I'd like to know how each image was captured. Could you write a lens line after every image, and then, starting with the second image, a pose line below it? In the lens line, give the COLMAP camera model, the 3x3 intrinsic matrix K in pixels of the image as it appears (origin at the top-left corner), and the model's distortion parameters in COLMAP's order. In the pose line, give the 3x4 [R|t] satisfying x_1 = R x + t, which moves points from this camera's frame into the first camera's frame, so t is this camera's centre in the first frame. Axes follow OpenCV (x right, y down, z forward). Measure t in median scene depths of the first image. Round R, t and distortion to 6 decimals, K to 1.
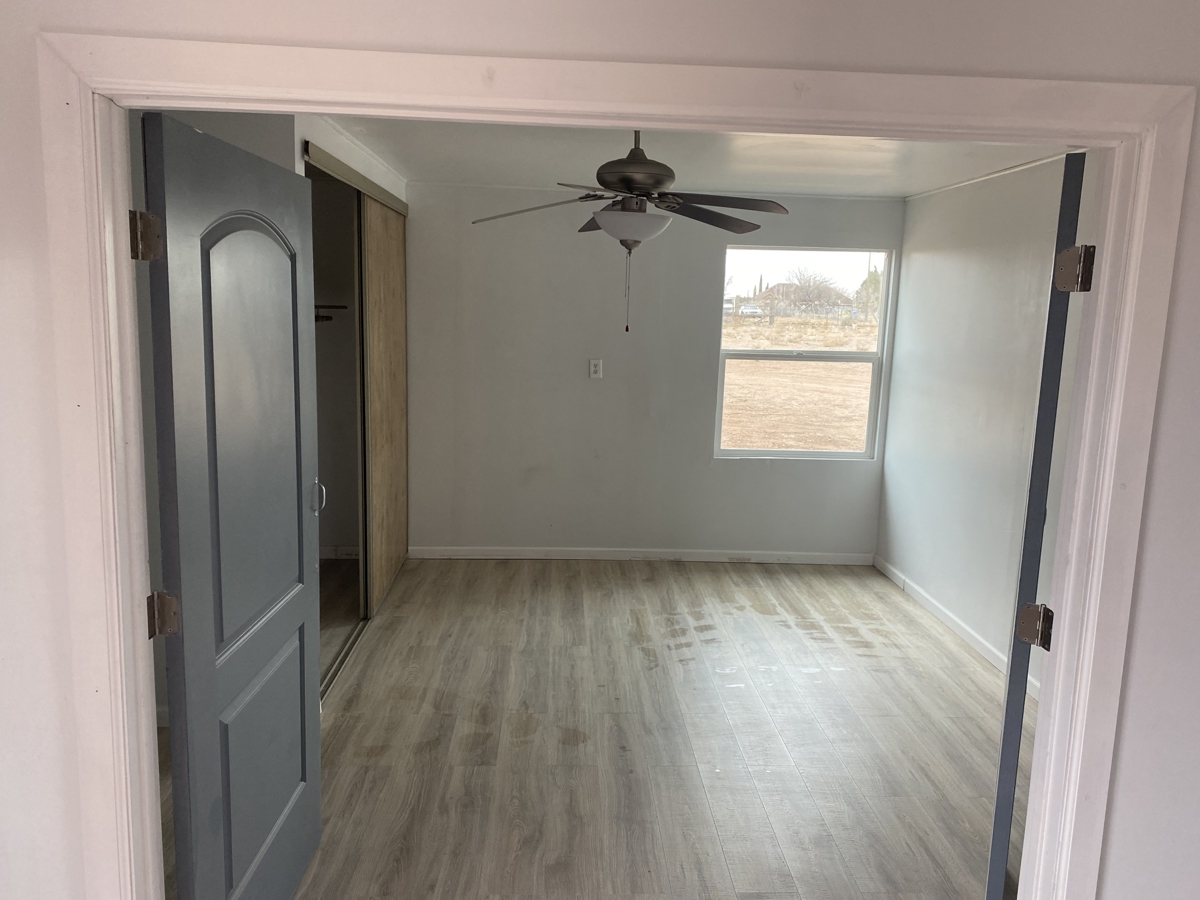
lens RADIAL K [[912.4, 0, 600.0], [0, 912.4, 450.0], [0, 0, 1]] dist [0.050420, -0.001397]
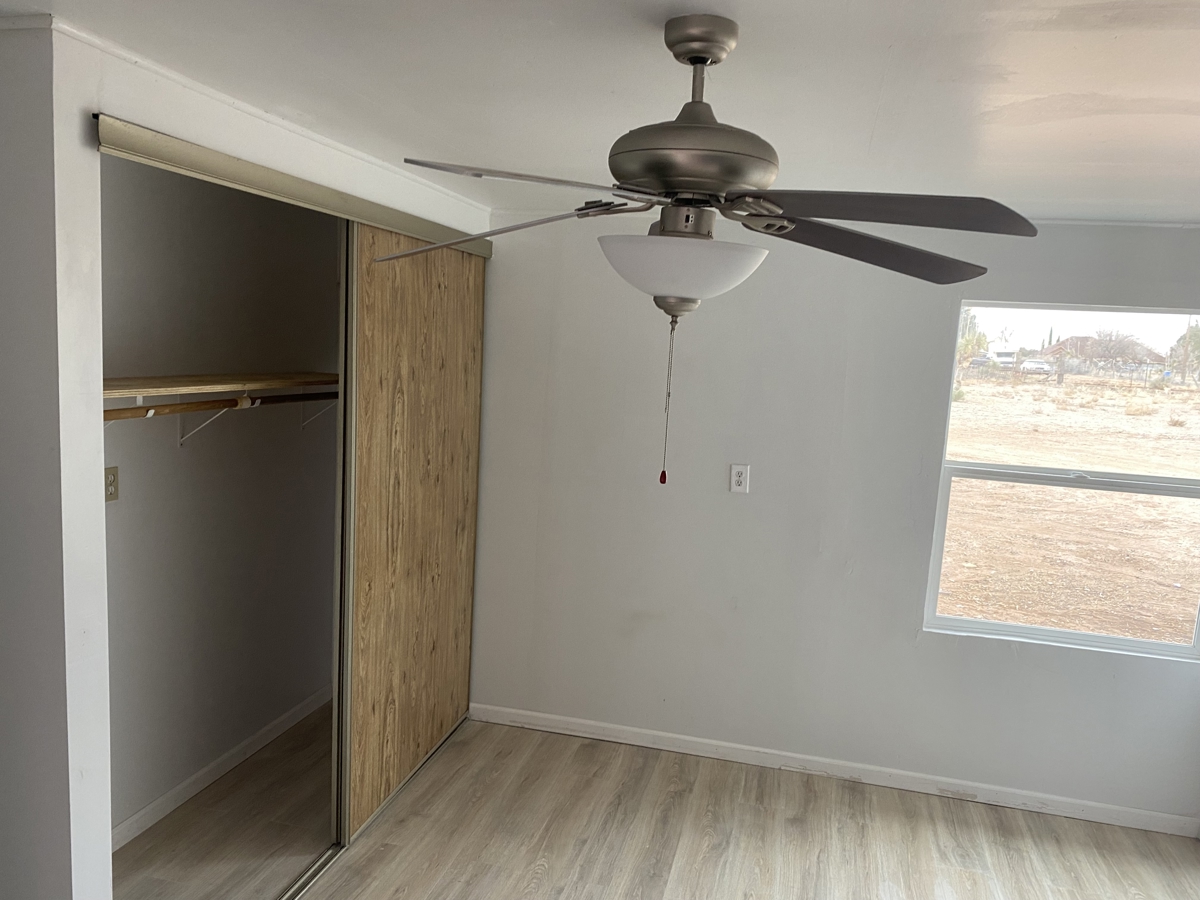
lens RADIAL K [[877.1, 0, 600.0], [0, 877.1, 450.0], [0, 0, 1]] dist [0.002908, -0.005172]
pose [[0.954226, 0.062324, -0.292522, 0.081759], [-0.073862, 0.996860, -0.028553, -0.083436], [0.289824, 0.048852, 0.955832, 0.346981]]
